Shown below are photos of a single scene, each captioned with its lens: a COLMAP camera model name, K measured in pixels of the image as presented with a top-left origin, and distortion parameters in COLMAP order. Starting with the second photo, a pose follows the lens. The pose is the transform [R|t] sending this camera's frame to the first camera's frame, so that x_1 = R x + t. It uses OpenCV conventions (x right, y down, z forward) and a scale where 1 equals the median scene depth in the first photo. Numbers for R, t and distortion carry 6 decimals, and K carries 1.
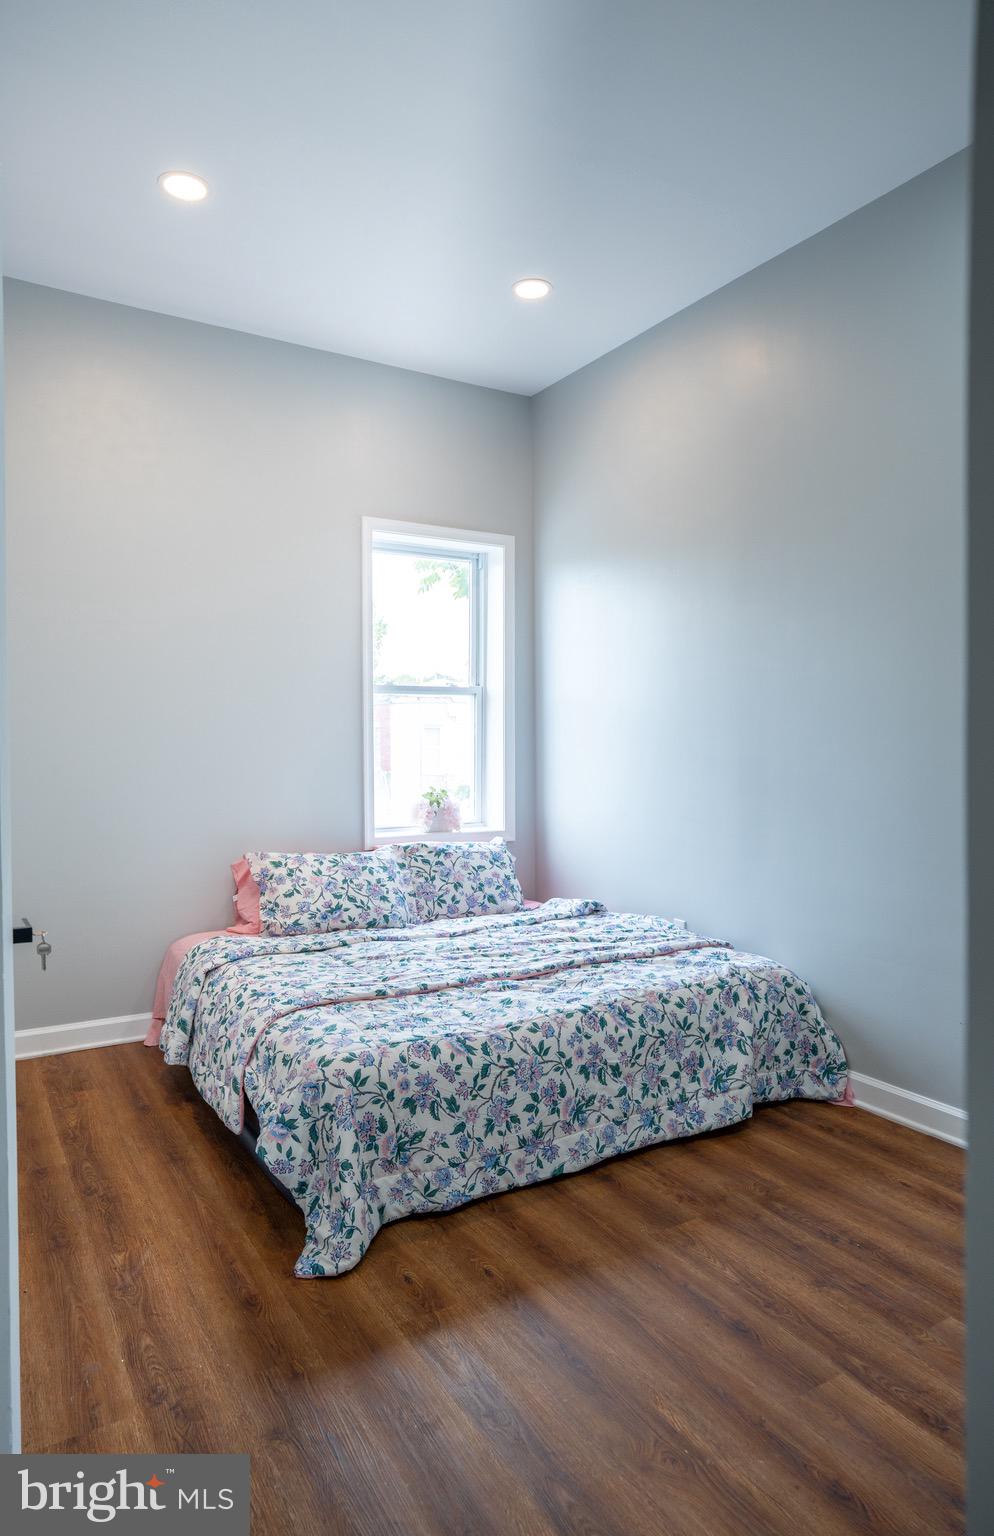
lens RADIAL K [[948.3, 0, 497.2], [0, 948.3, 761.4], [0, 0, 1]] dist [0.003231, -0.001413]
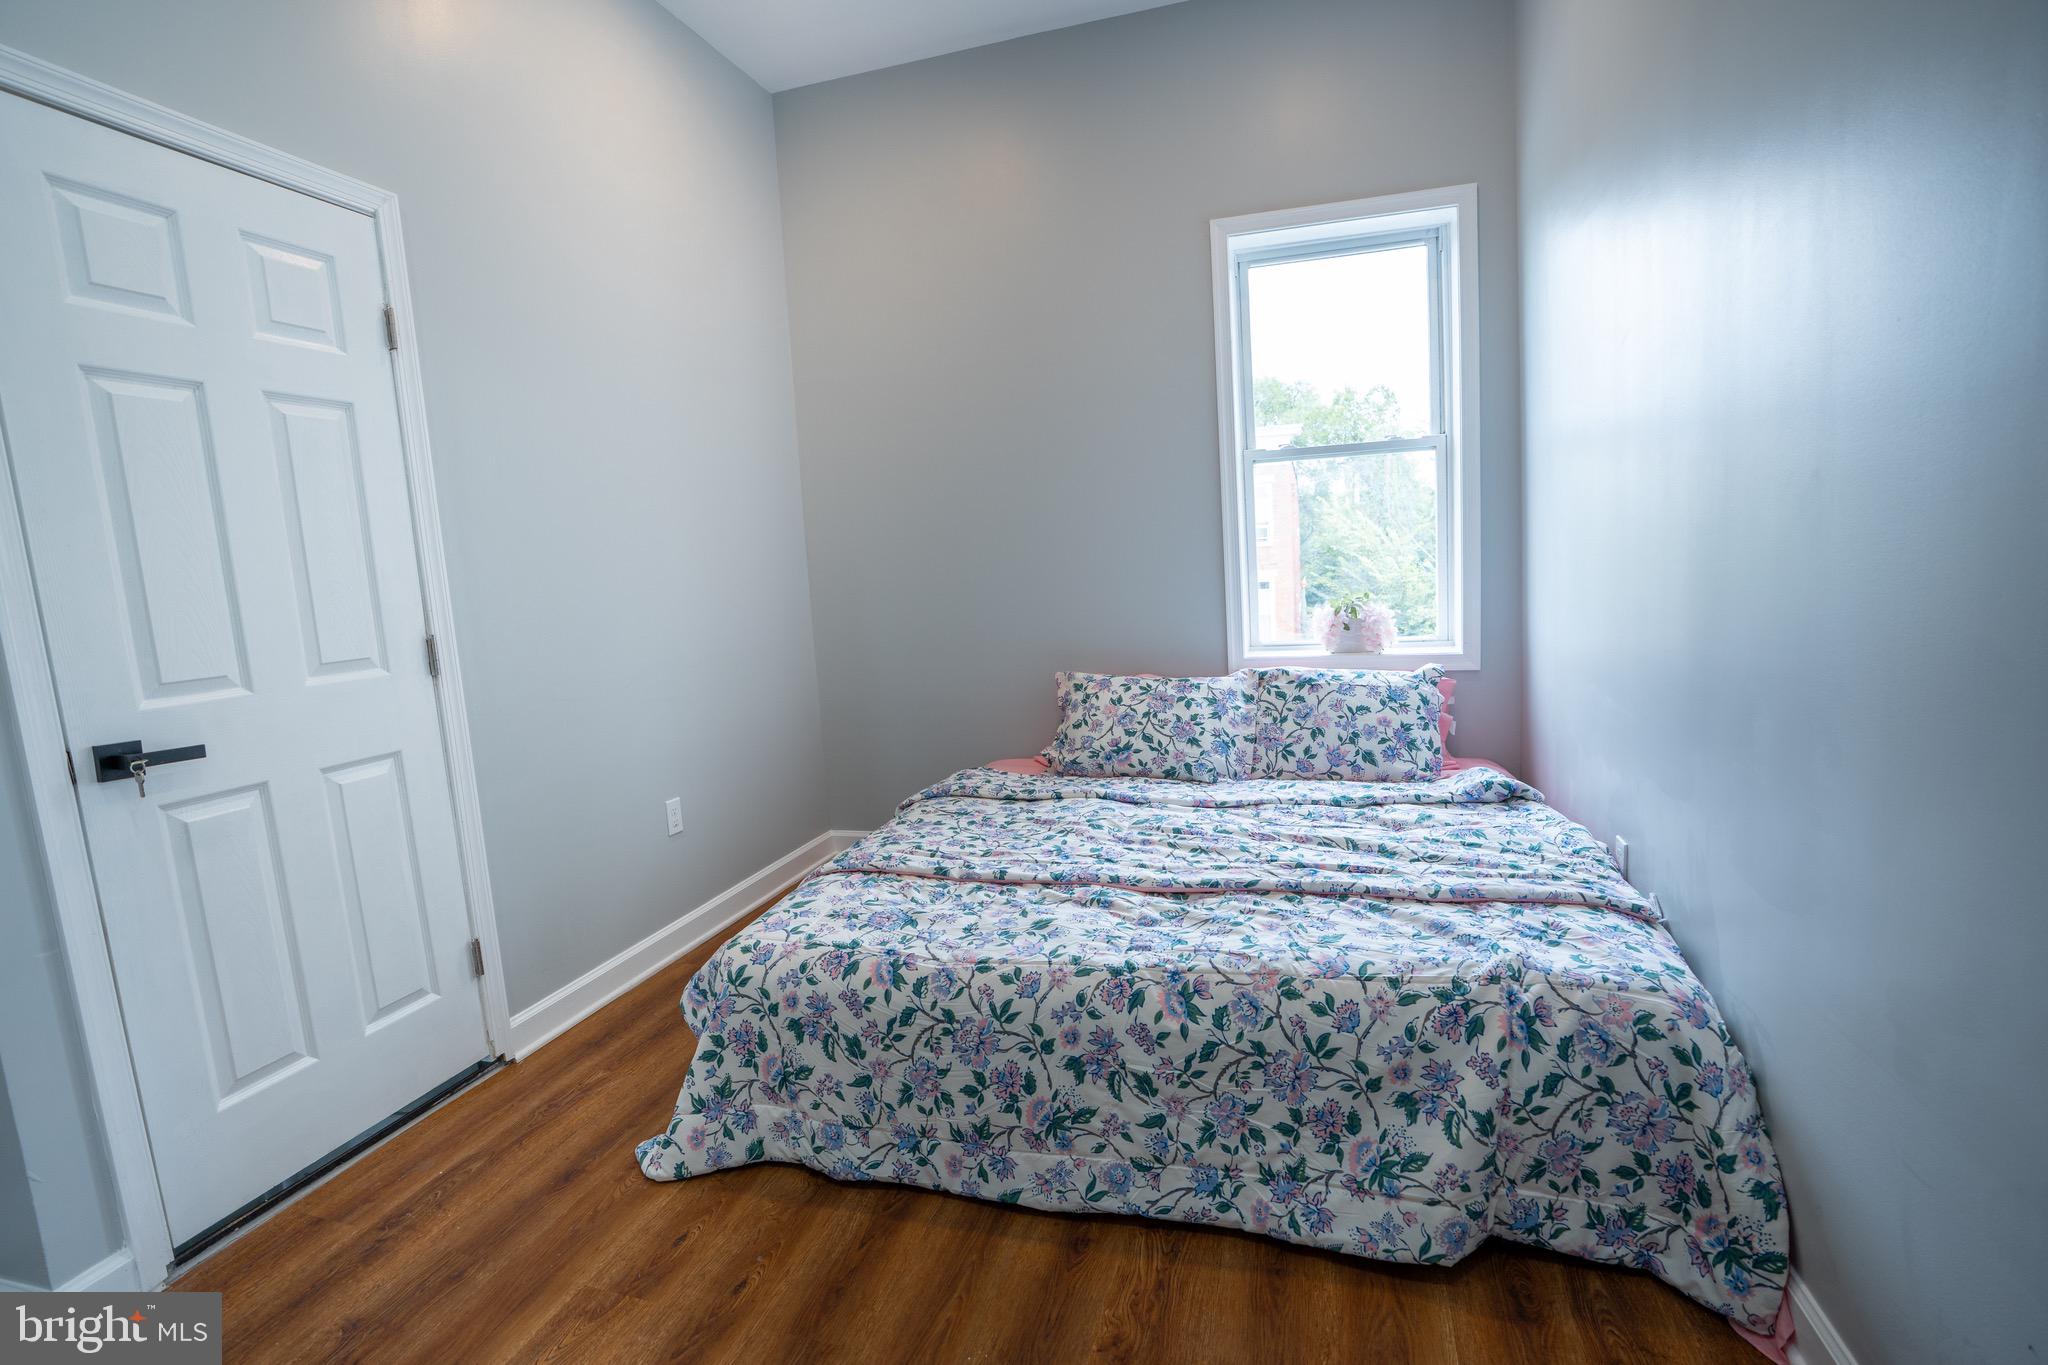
lens RADIAL K [[949.2, 0, 1009.2], [0, 949.2, 678.2], [0, 0, 1]] dist [-0.046689, 0.014759]
pose [[0.658481, 0.055858, -0.750522, 0.459805], [0.042106, 0.992946, 0.110842, 0.007585], [0.751419, -0.104588, 0.651484, 0.543358]]
